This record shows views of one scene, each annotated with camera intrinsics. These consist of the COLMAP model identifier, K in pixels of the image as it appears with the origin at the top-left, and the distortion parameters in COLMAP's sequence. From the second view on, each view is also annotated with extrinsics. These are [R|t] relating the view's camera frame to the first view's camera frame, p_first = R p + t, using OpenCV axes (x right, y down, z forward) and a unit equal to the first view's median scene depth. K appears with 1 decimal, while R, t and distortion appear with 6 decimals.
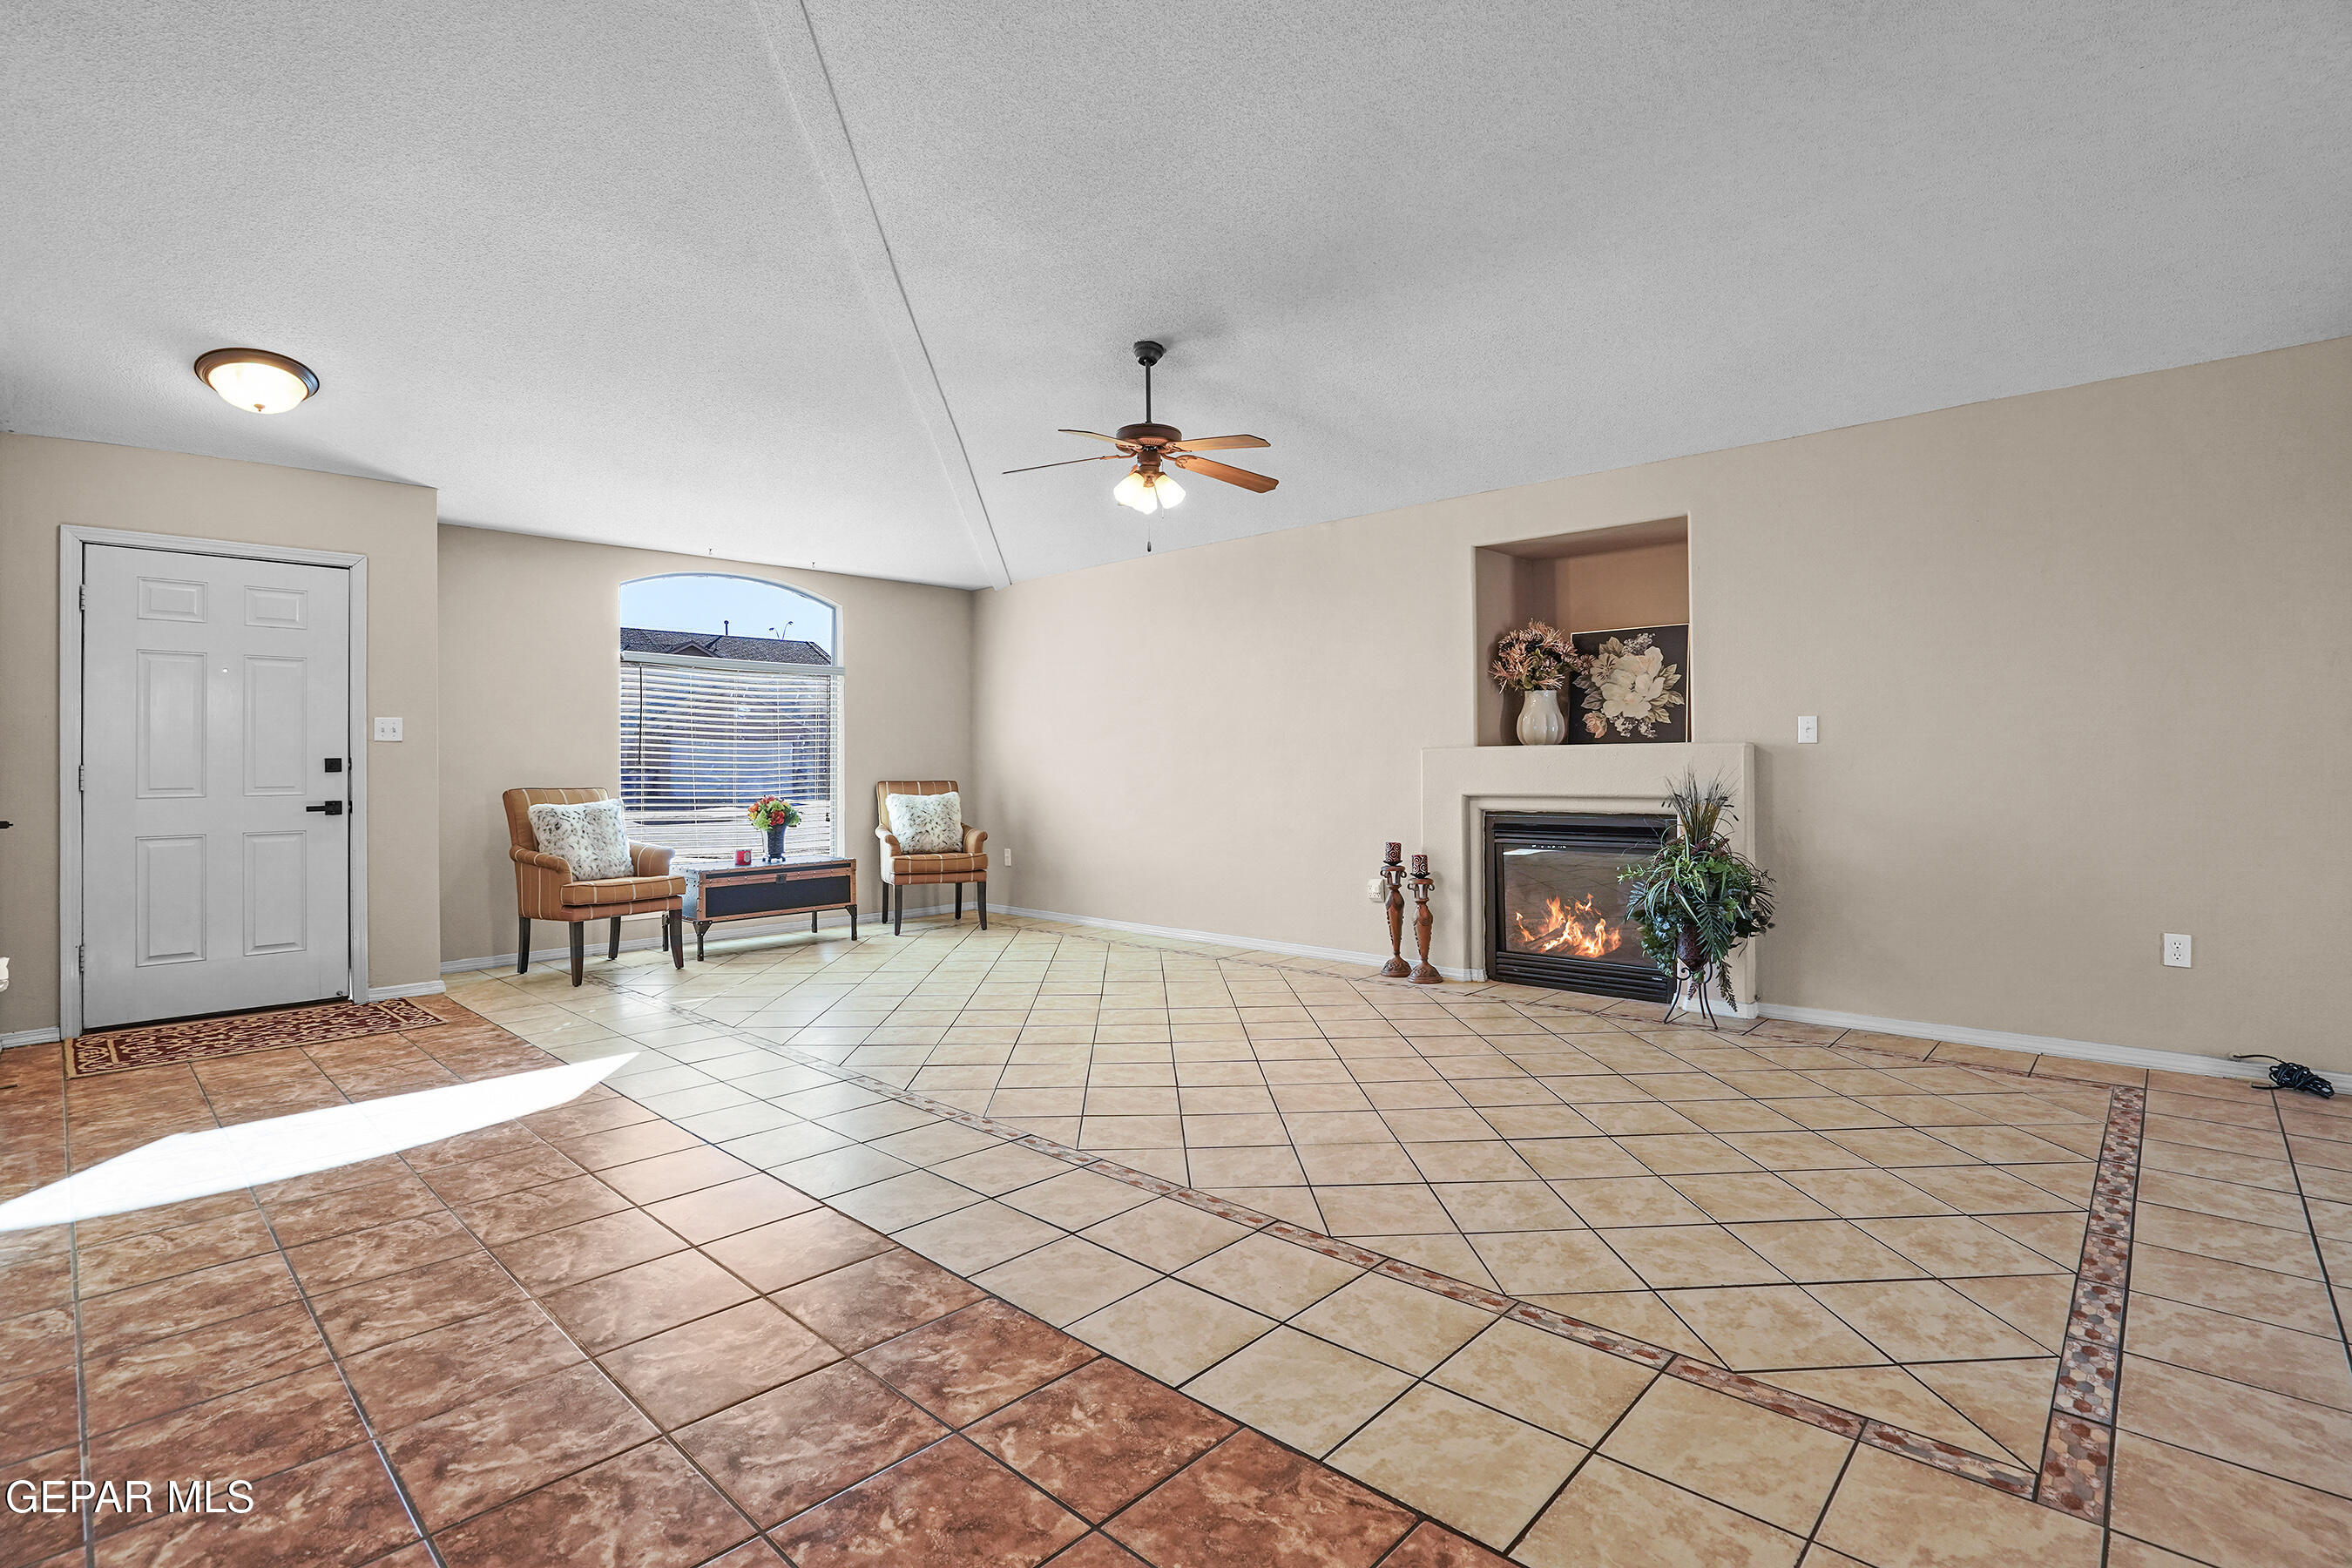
lens RADIAL K [[1115.7, 0, 1161.3], [0, 1115.7, 742.5], [0, 0, 1]] dist [-0.041198, 0.012258]
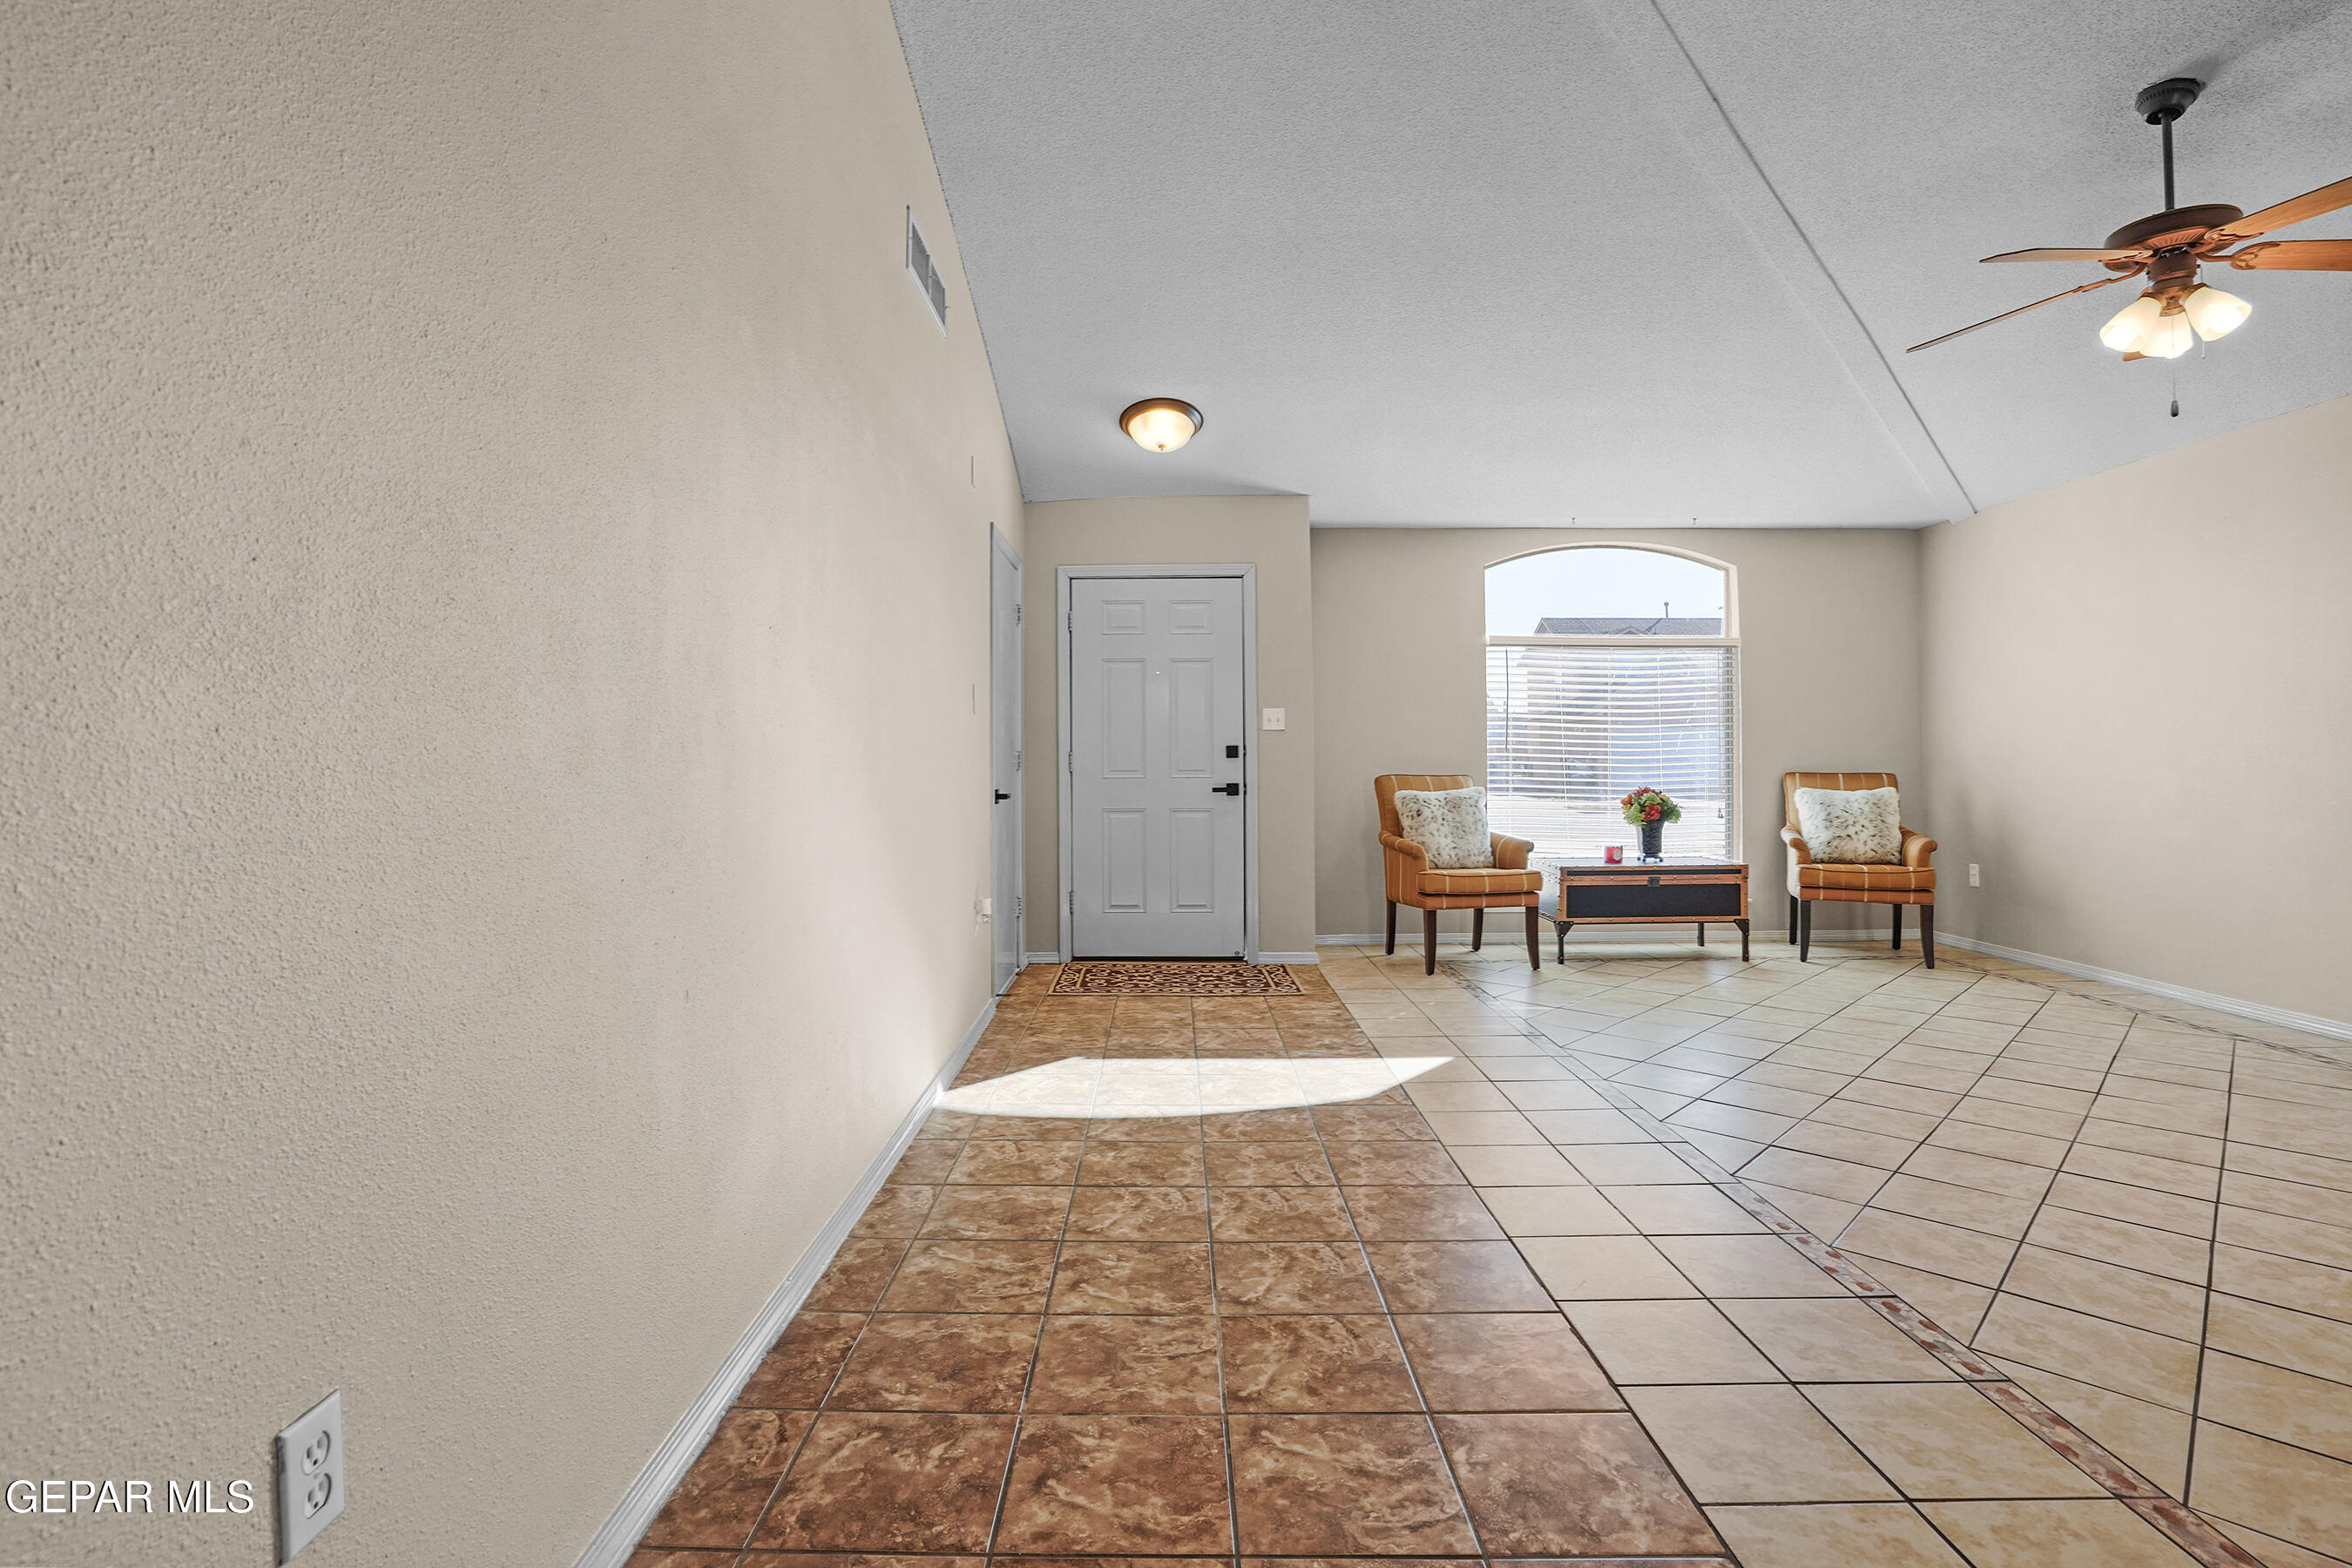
lens RADIAL K [[1115.7, 0, 1150.9], [0, 1115.7, 748.3], [0, 0, 1]] dist [-0.041198, 0.012258]
pose [[0.679177, -0.001887, -0.733972, 0.061953], [0.014260, 0.999842, 0.010624, 0.002934], [0.733836, -0.017682, 0.679097, 0.210305]]
